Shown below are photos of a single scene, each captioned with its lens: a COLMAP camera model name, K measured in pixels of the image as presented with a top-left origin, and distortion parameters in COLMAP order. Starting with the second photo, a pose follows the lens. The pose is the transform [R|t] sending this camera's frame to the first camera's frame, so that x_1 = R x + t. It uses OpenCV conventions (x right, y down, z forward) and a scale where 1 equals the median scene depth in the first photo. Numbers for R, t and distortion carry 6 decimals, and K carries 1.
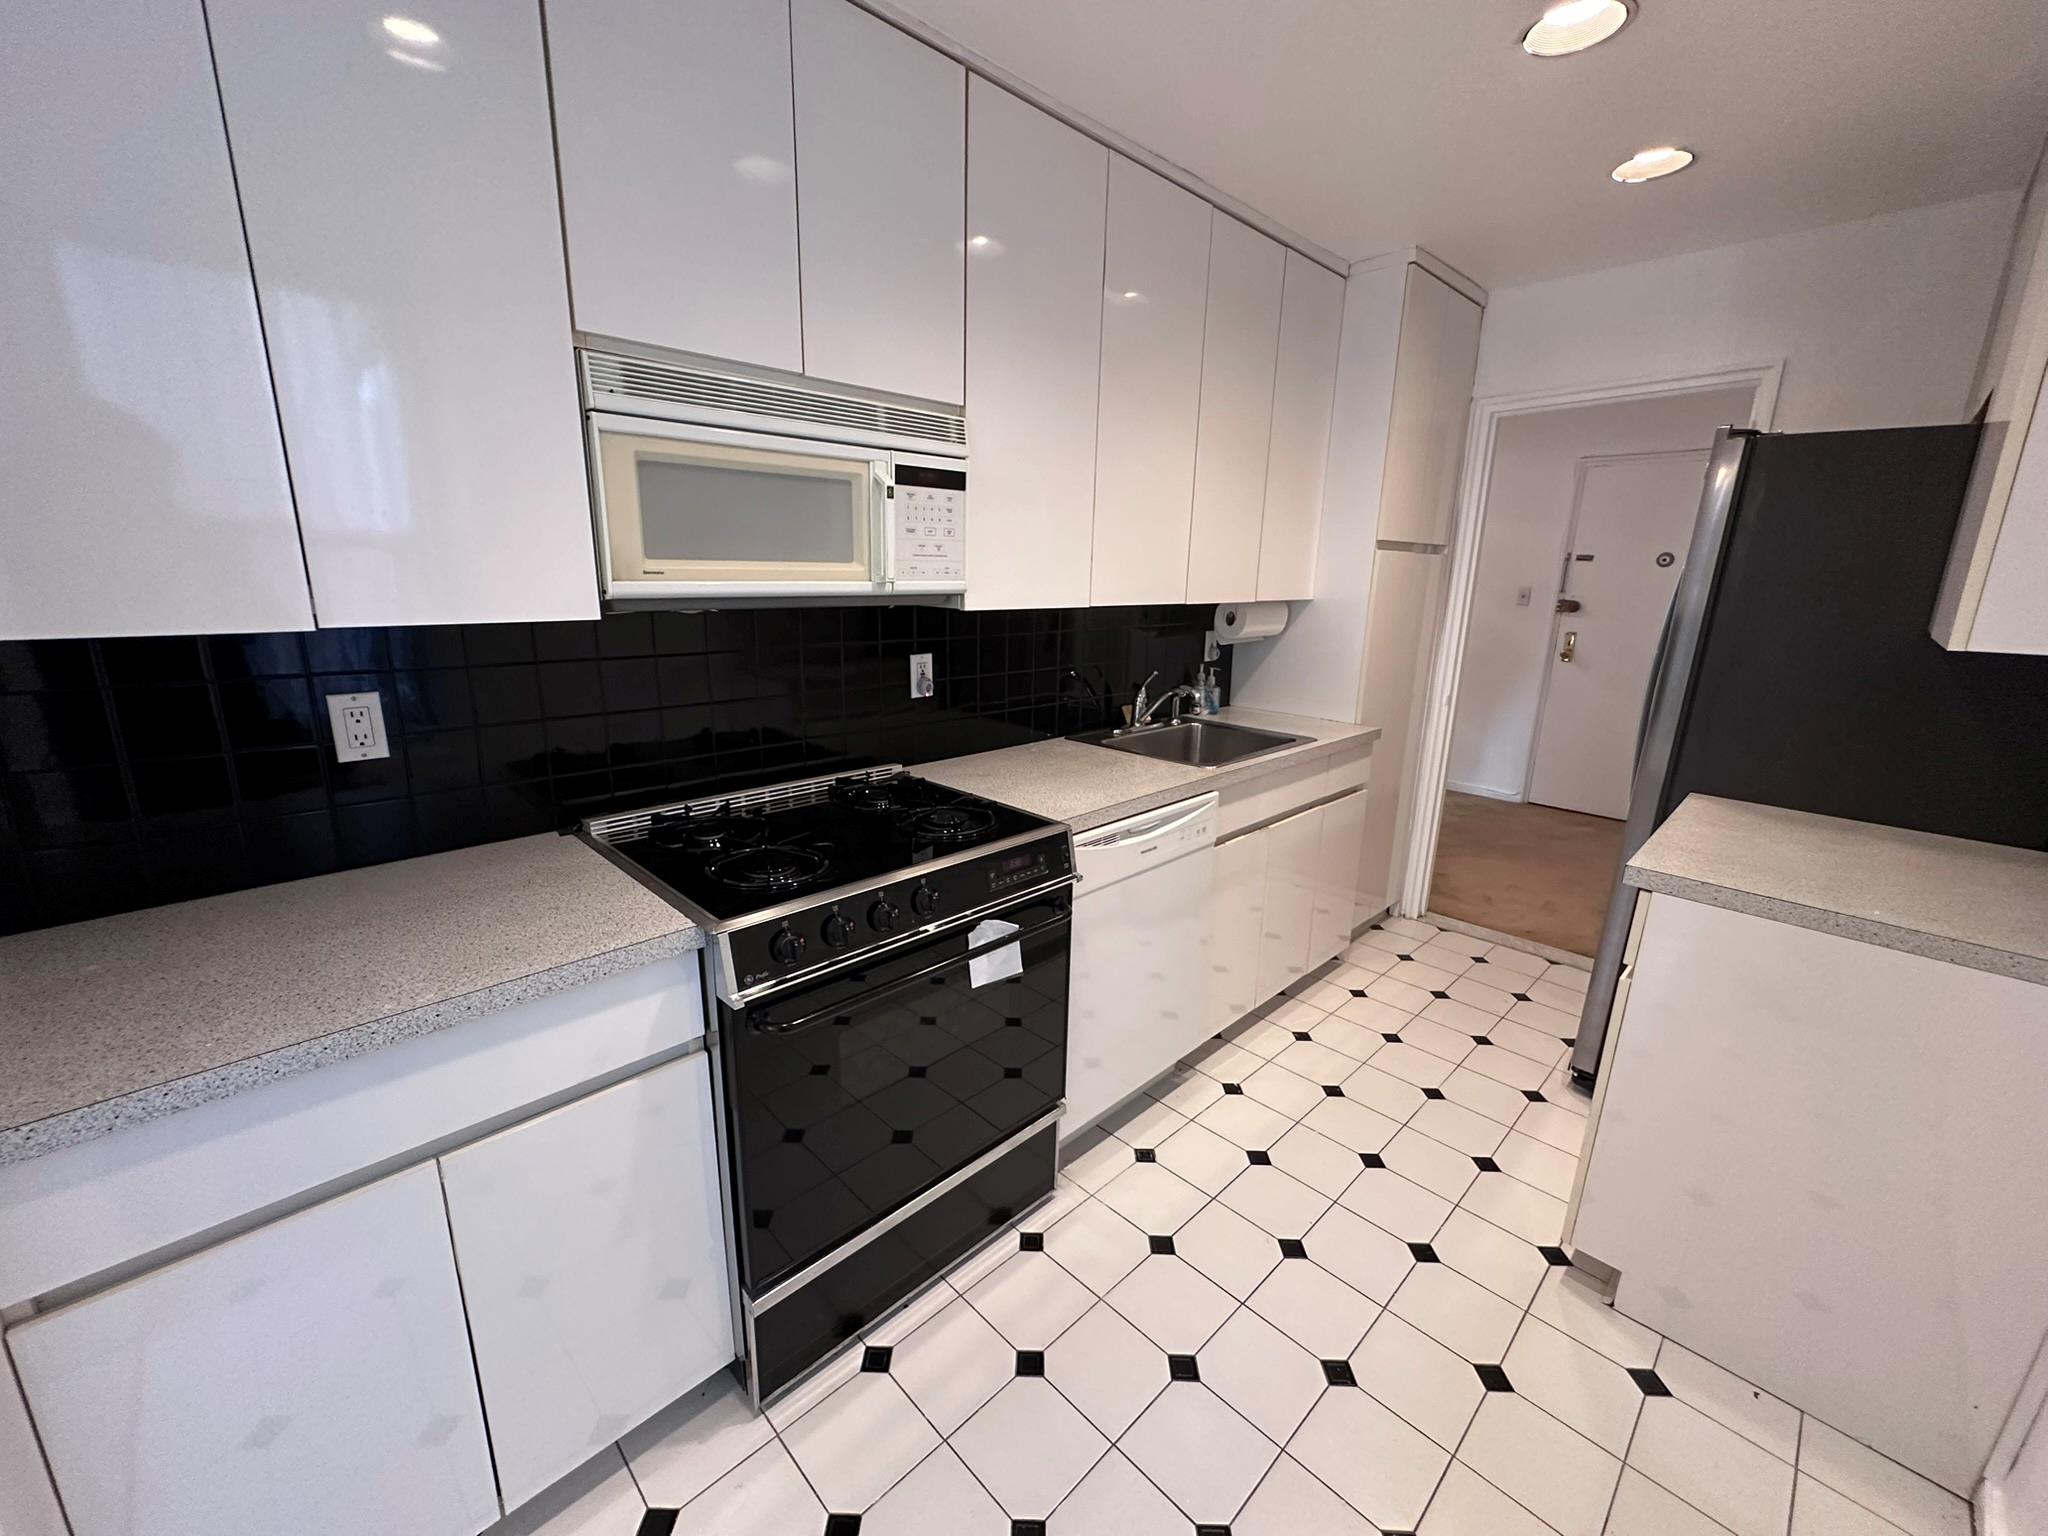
lens RADIAL K [[823.7, 0, 1024.5], [0, 823.7, 770.4], [0, 0, 1]] dist [-0.004628, 0.001260]
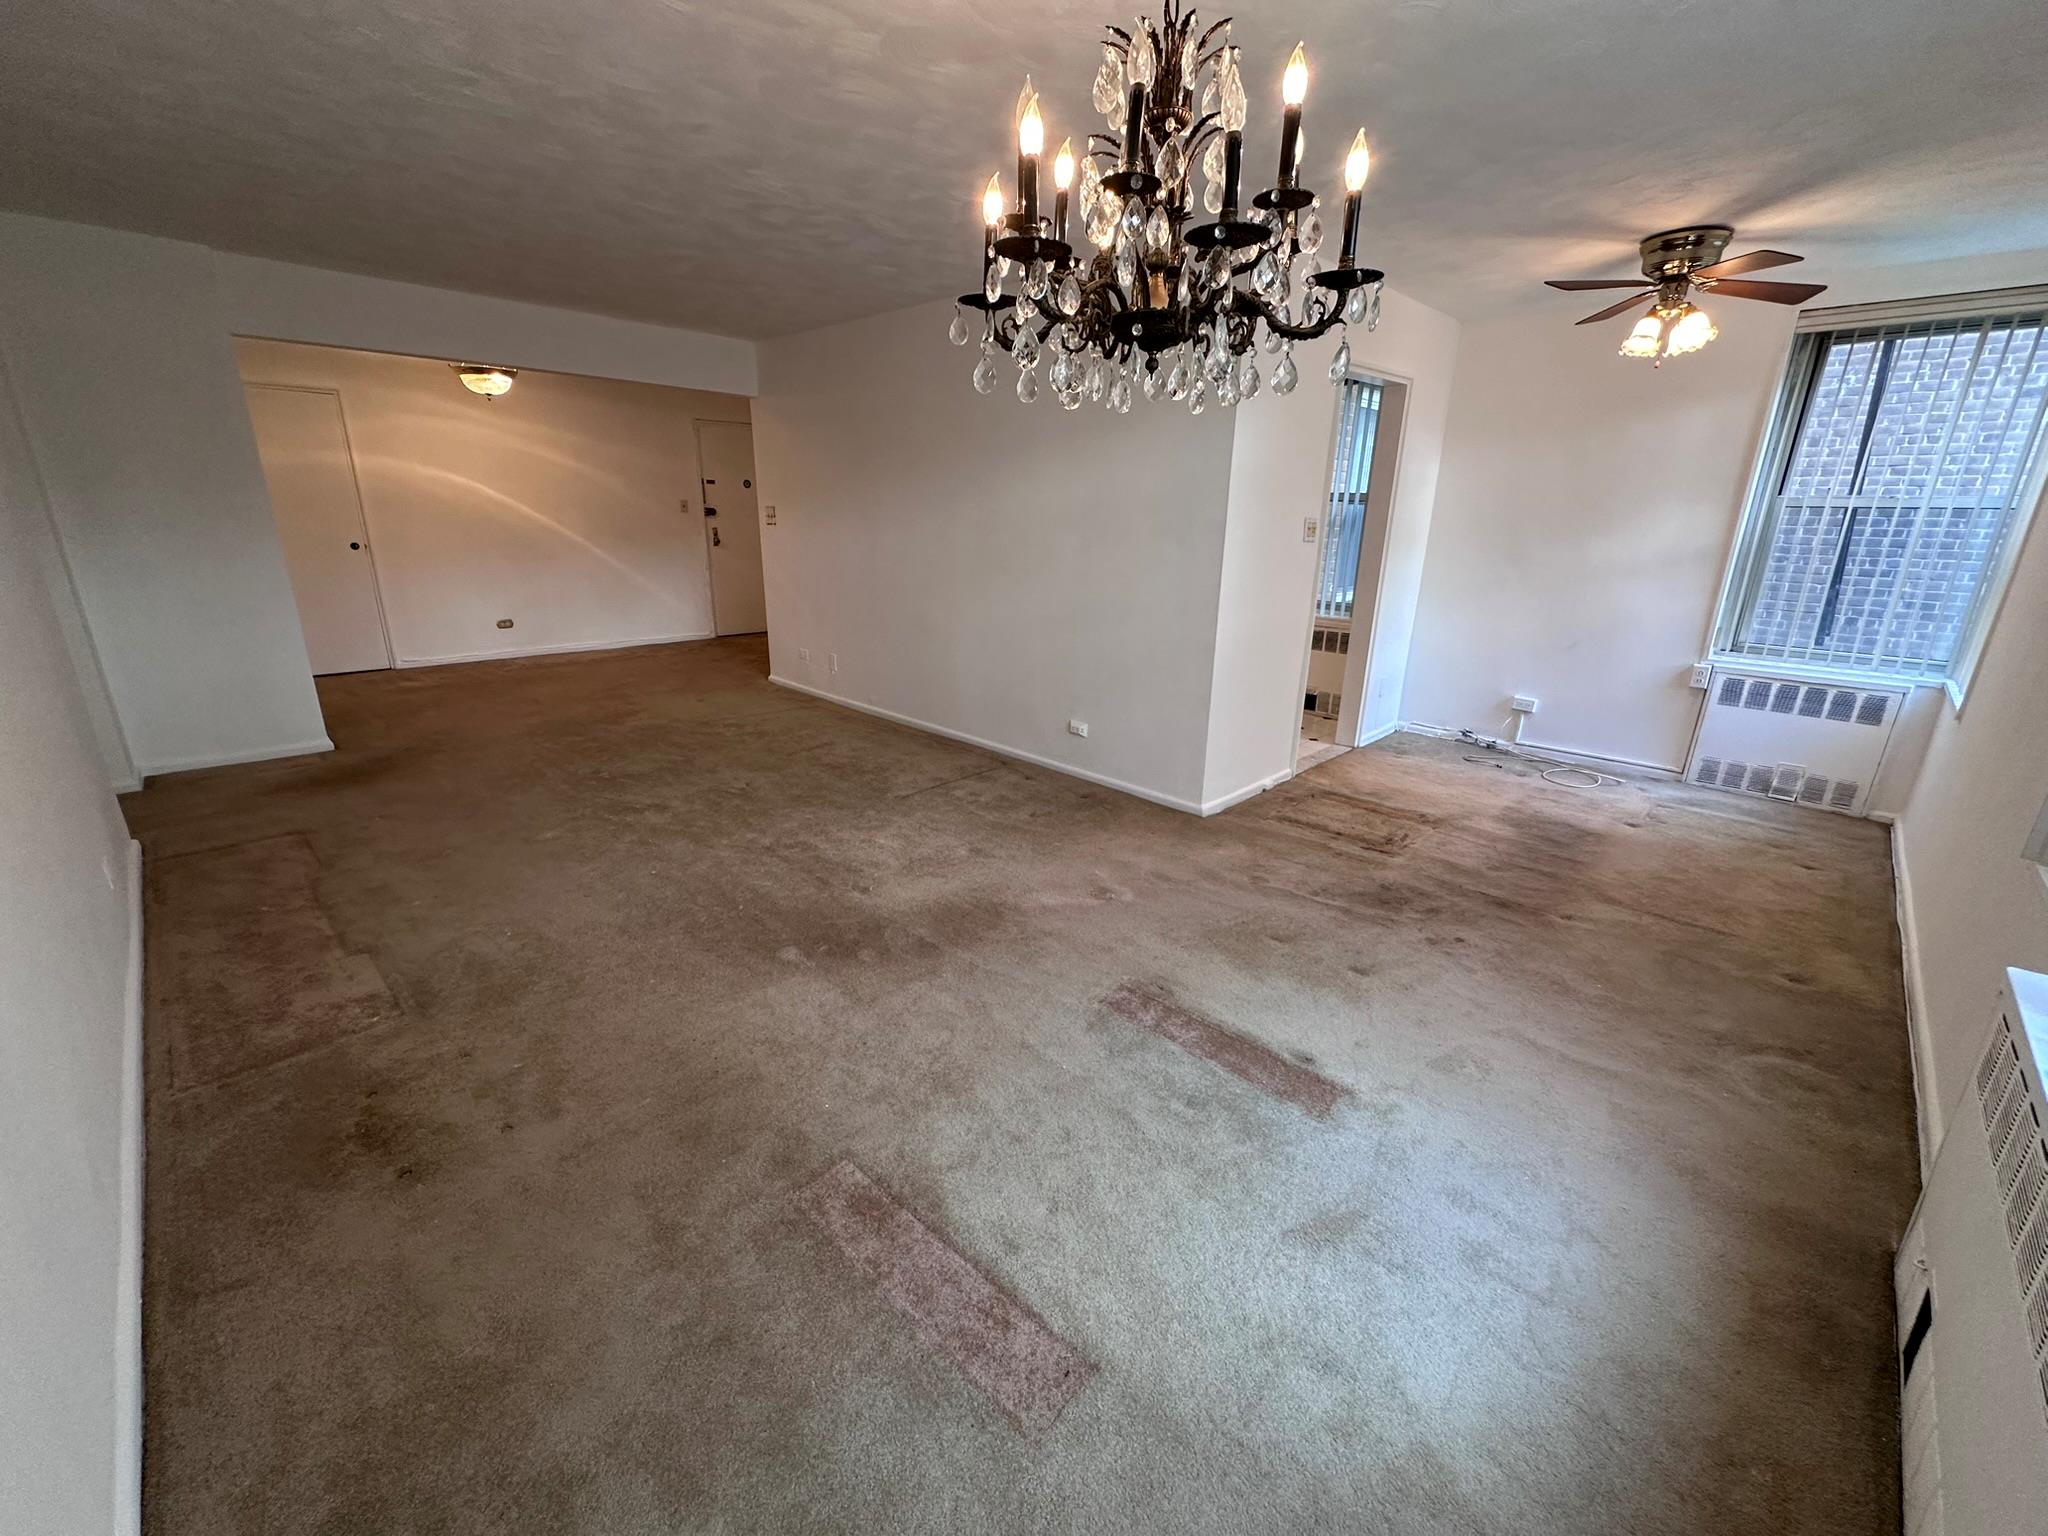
lens RADIAL K [[823.7, 0, 1026.0], [0, 823.7, 767.4], [0, 0, 1]] dist [-0.004628, 0.001260]
pose [[-0.020599, -0.319263, 0.947442, -3.029046], [0.223312, 0.922233, 0.315623, -0.292308], [-0.974529, 0.218076, 0.052298, 1.126268]]
